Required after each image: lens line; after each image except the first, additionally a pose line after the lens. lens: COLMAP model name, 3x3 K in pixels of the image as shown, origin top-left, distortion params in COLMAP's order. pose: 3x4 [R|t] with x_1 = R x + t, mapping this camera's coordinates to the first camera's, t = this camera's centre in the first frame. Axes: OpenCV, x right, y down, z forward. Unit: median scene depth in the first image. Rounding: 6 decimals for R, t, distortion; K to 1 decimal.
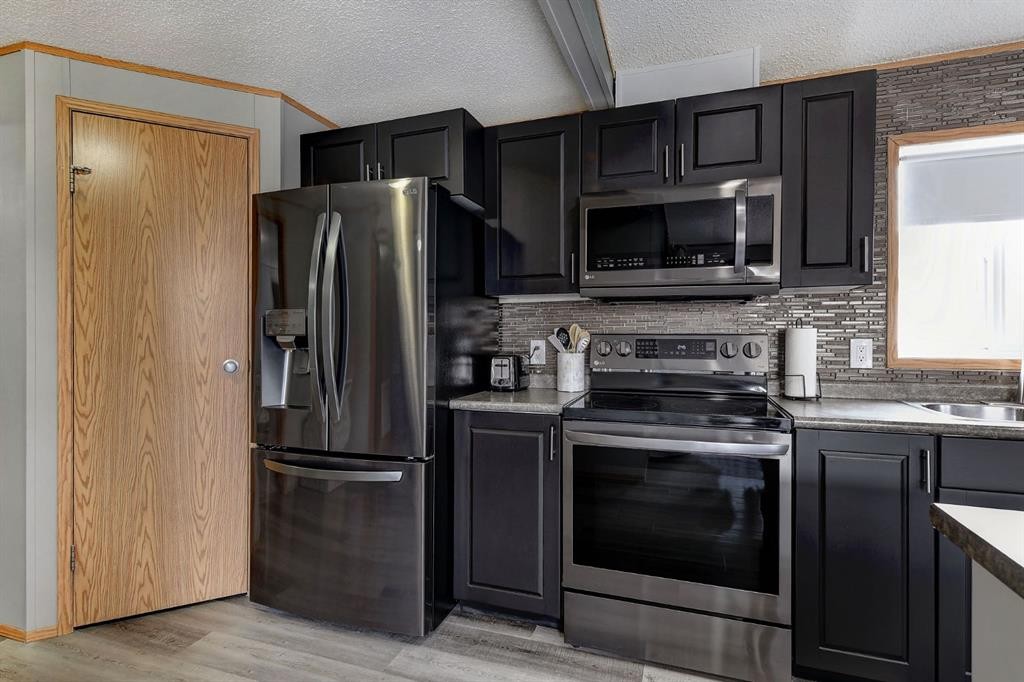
lens RADIAL K [[520.8, 0, 512.0], [0, 520.8, 341.0], [0, 0, 1]] dist [0.011365, -0.000604]
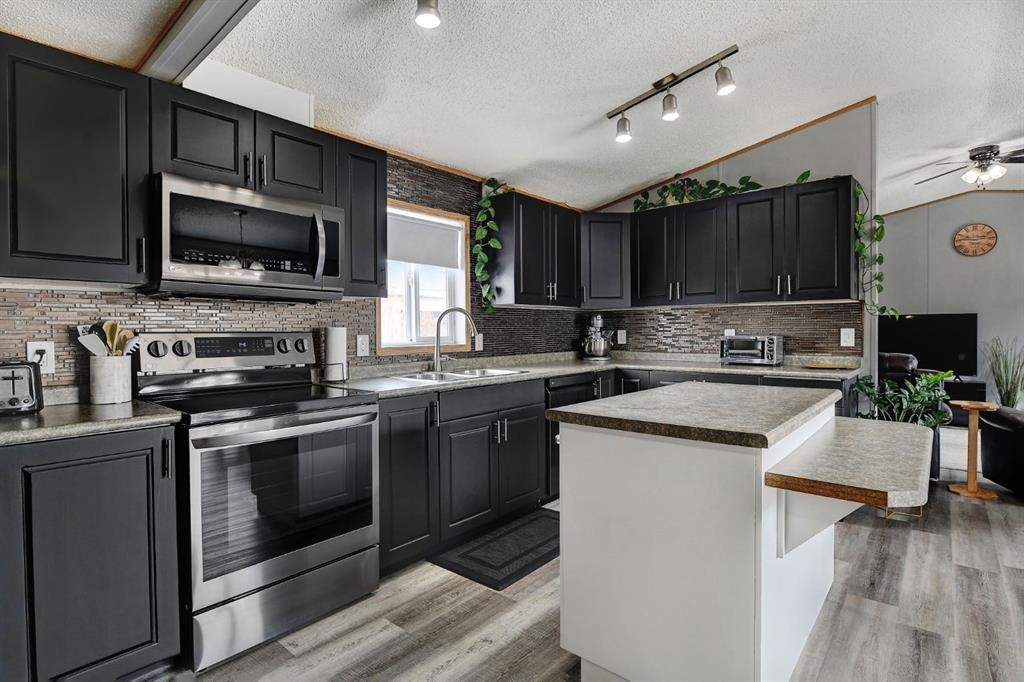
lens RADIAL K [[509.3, 0, 503.8], [0, 509.3, 340.3], [0, 0, 1]] dist [-0.005517, -0.001170]
pose [[0.364449, -0.018447, 0.931041, -0.462519], [0.017093, 0.999768, 0.013117, -0.001459], [-0.931067, 0.011134, 0.364679, 0.158348]]
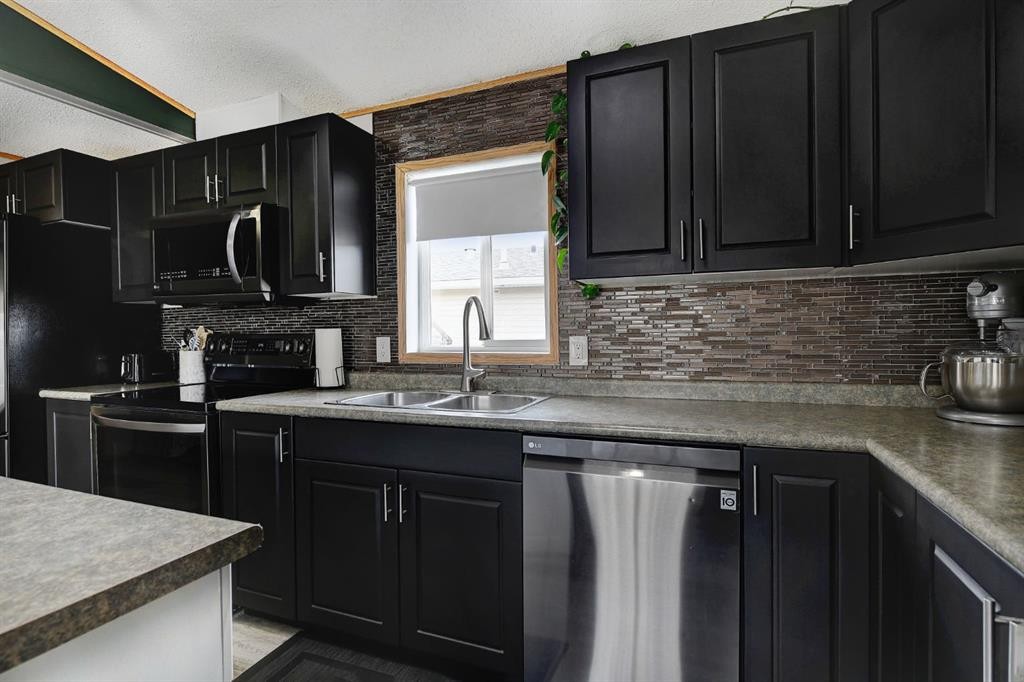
lens RADIAL K [[509.3, 0, 503.8], [0, 509.3, 340.3], [0, 0, 1]] dist [-0.005517, -0.001170]
pose [[0.998916, -0.007501, -0.045947, 1.005977], [0.007563, 0.999971, 0.001170, 0.003774], [0.045937, -0.001516, 0.998943, -0.128373]]
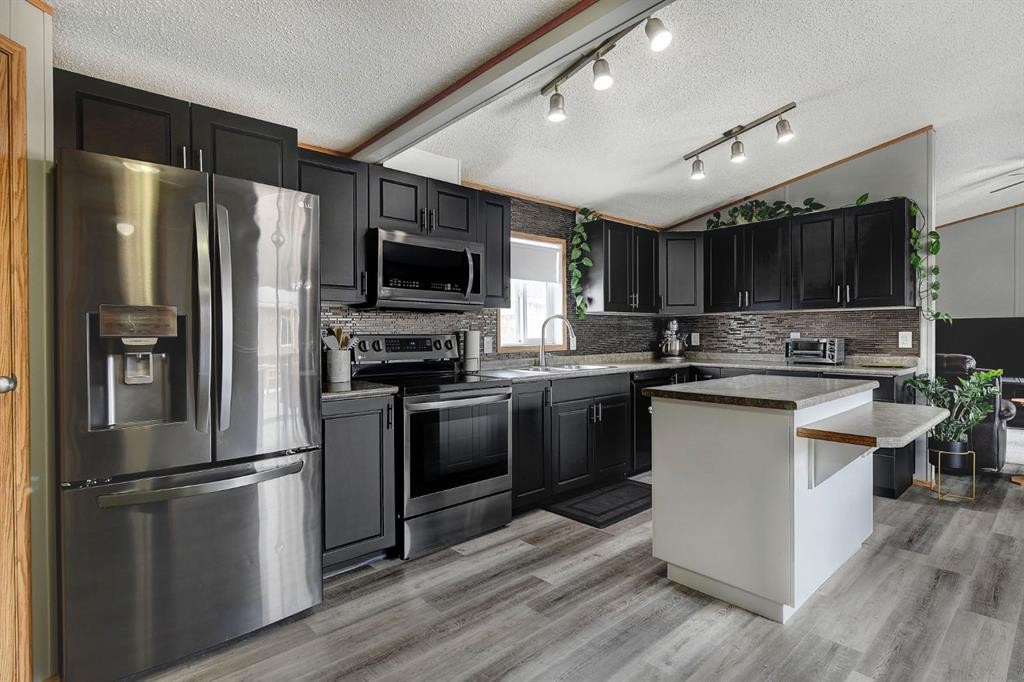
lens RADIAL K [[505.3, 0, 502.3], [0, 505.3, 340.1], [0, 0, 1]] dist [0.000992, -0.000492]
pose [[0.485351, -0.012138, 0.874235, -0.843586], [0.015448, 0.999867, 0.005306, -0.001082], [-0.874183, 0.010930, 0.485473, 0.111580]]
